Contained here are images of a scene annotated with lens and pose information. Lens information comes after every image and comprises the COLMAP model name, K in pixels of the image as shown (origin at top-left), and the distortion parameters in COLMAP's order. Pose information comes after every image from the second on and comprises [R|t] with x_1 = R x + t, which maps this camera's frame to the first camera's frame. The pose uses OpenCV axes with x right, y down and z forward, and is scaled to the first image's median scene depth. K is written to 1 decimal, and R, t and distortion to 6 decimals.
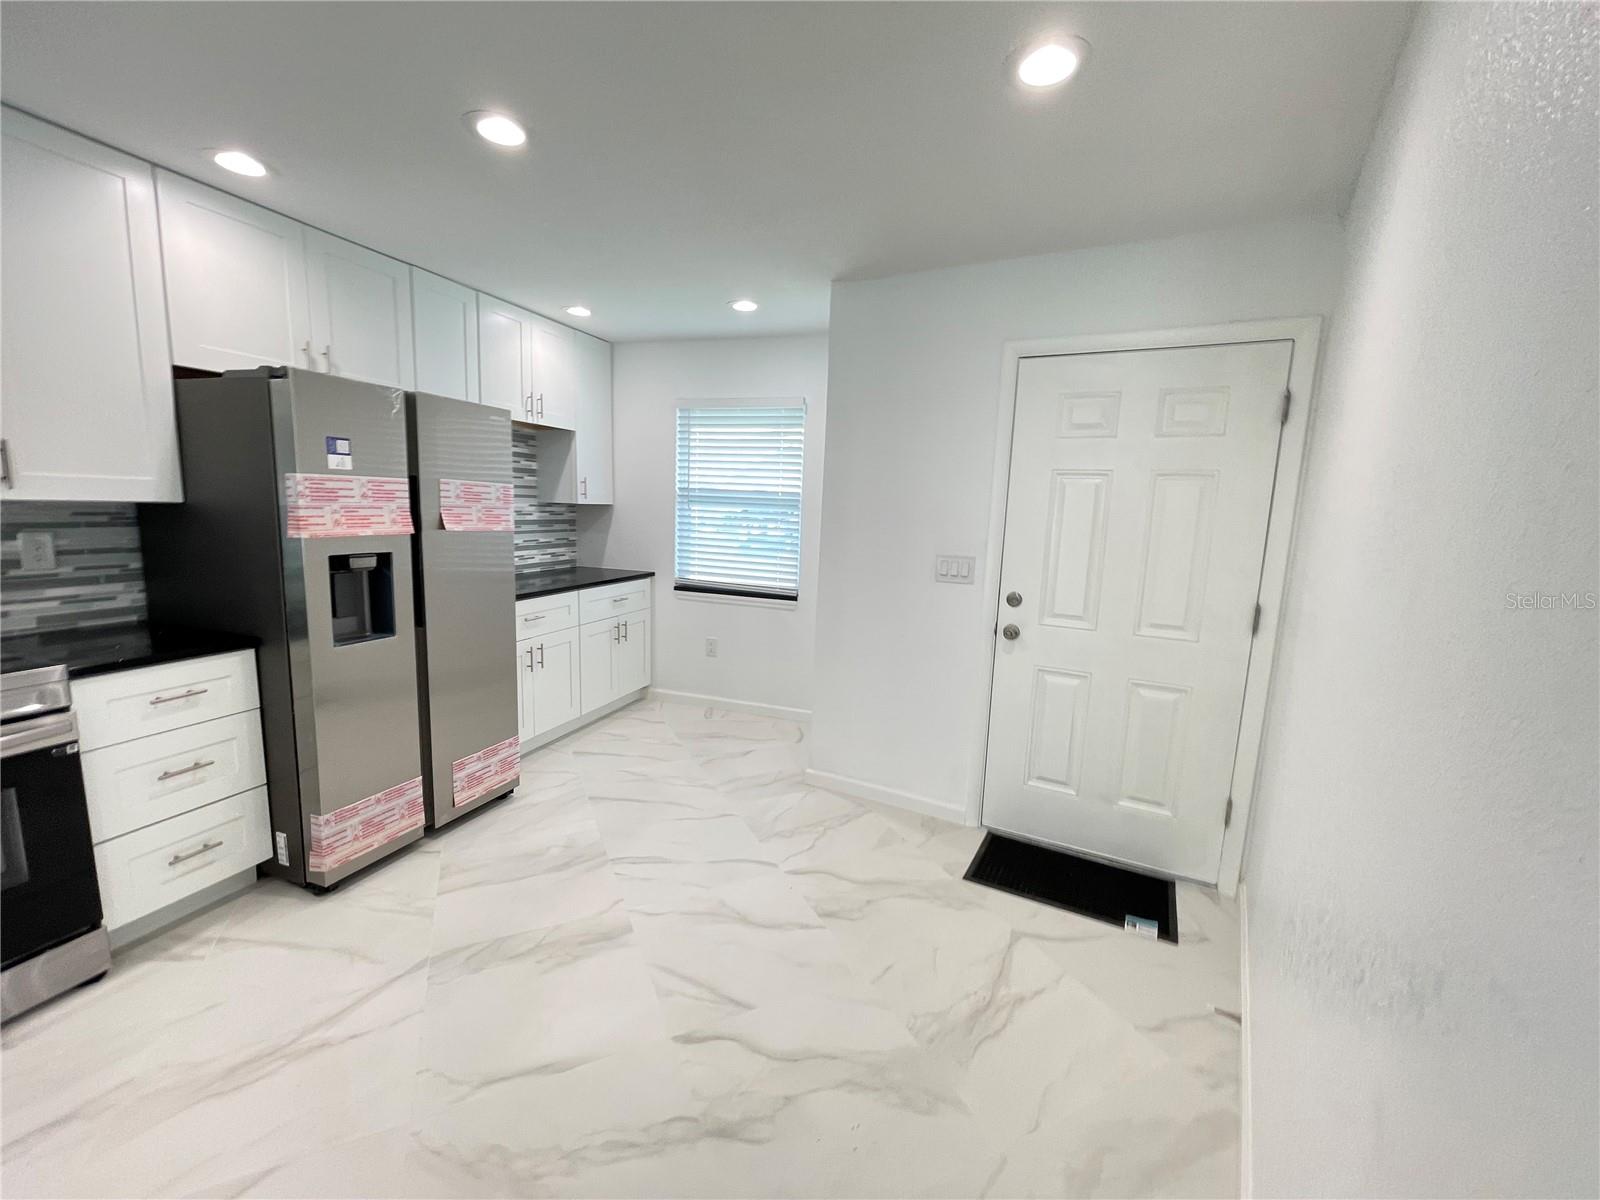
lens RADIAL K [[650.3, 0, 808.0], [0, 650.3, 600.3], [0, 0, 1]] dist [-0.001368, 0.000589]
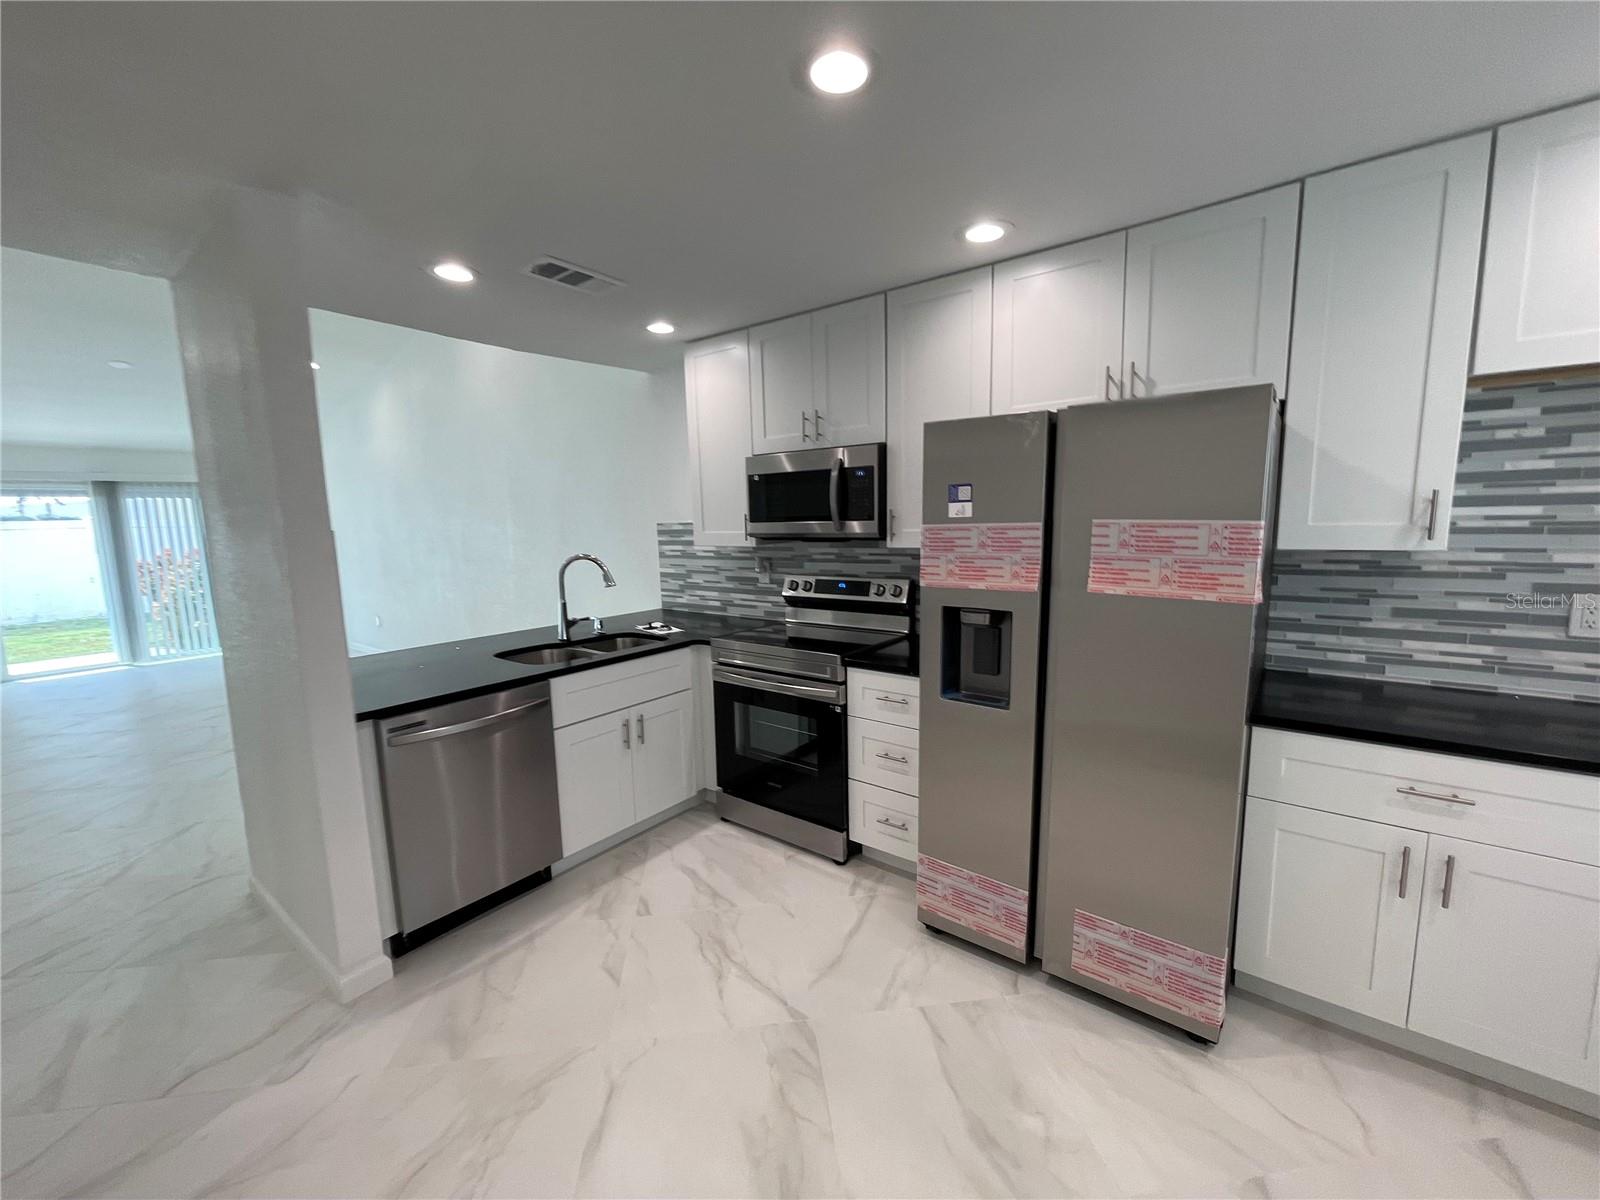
lens RADIAL K [[646.4, 0, 800.3], [0, 646.4, 602.4], [0, 0, 1]] dist [0.000868, 0.000798]
pose [[-0.329000, 0.093108, -0.939729, 0.225626], [-0.130185, 0.981154, 0.142791, -0.165833], [0.935313, 0.169317, -0.310678, 0.985192]]
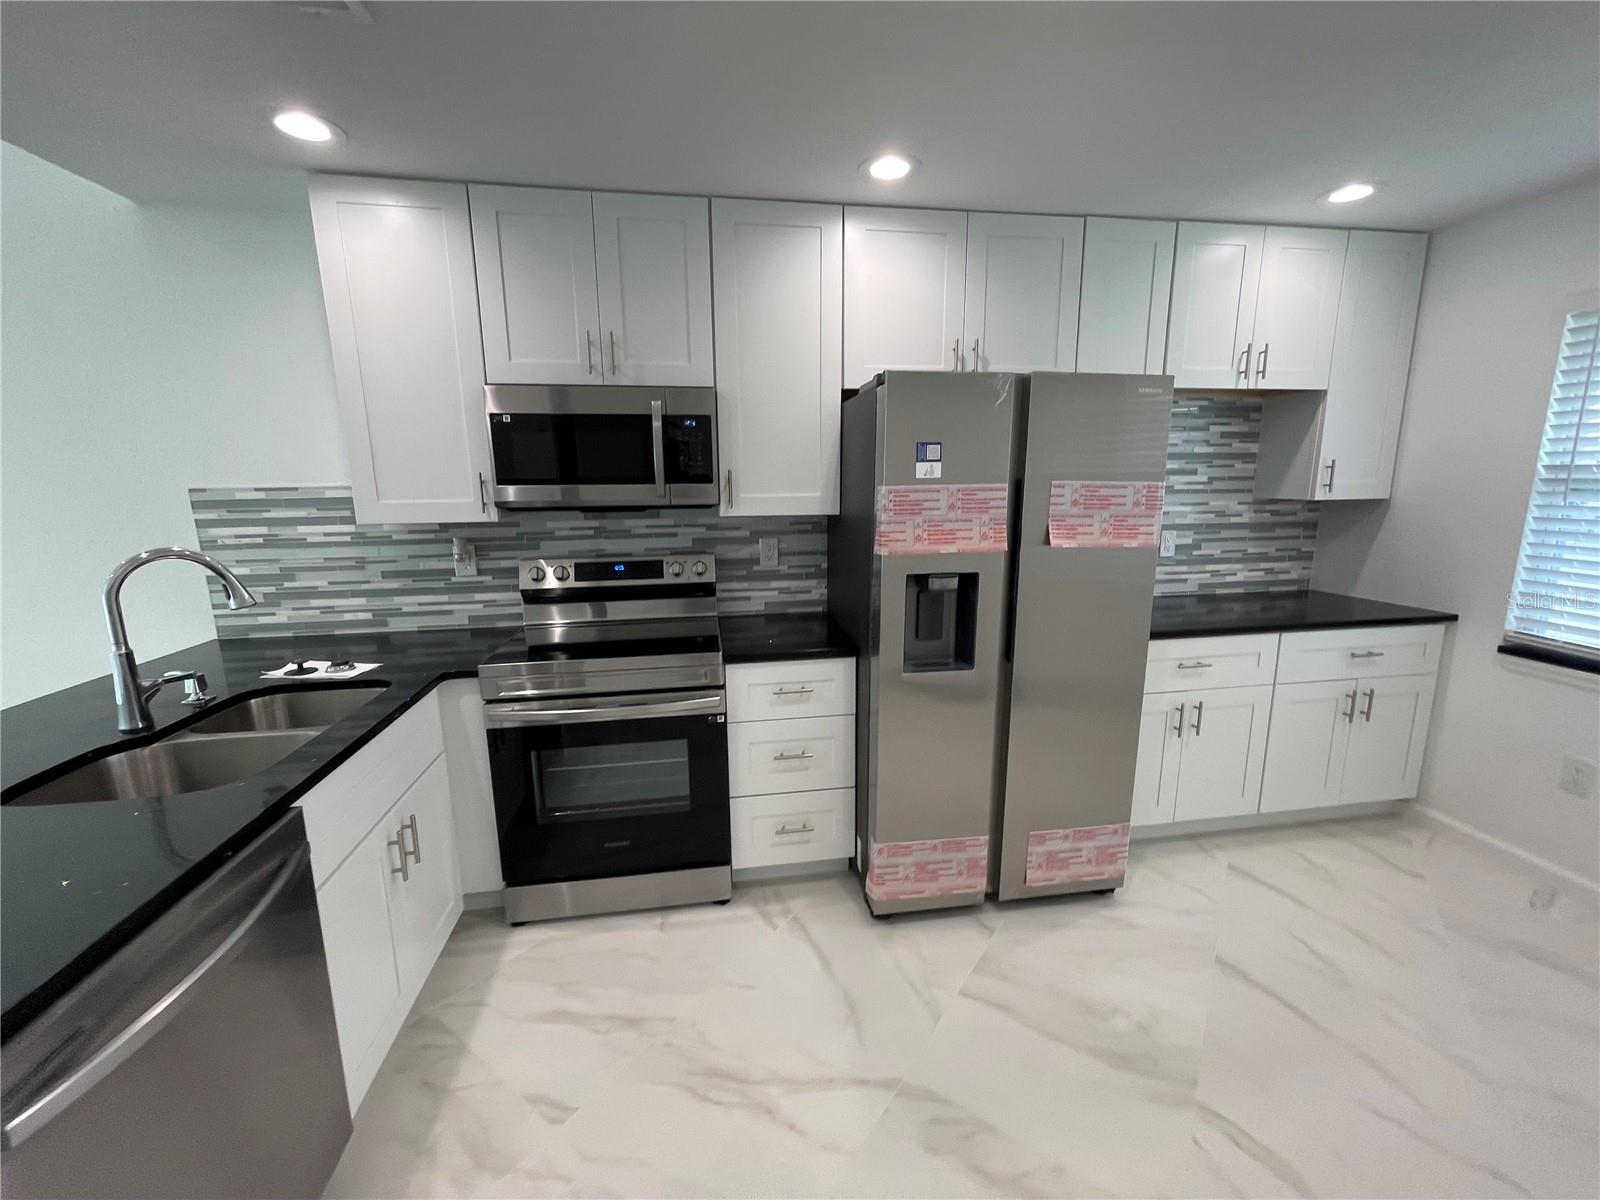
lens RADIAL K [[653.0, 0, 801.1], [0, 653.0, 602.2], [0, 0, 1]] dist [-0.001054, 0.000010]
pose [[0.466023, 0.122013, -0.876319, -0.000477], [-0.101975, 0.991252, 0.083785, -0.081759], [0.878876, 0.050317, 0.474388, 0.390770]]
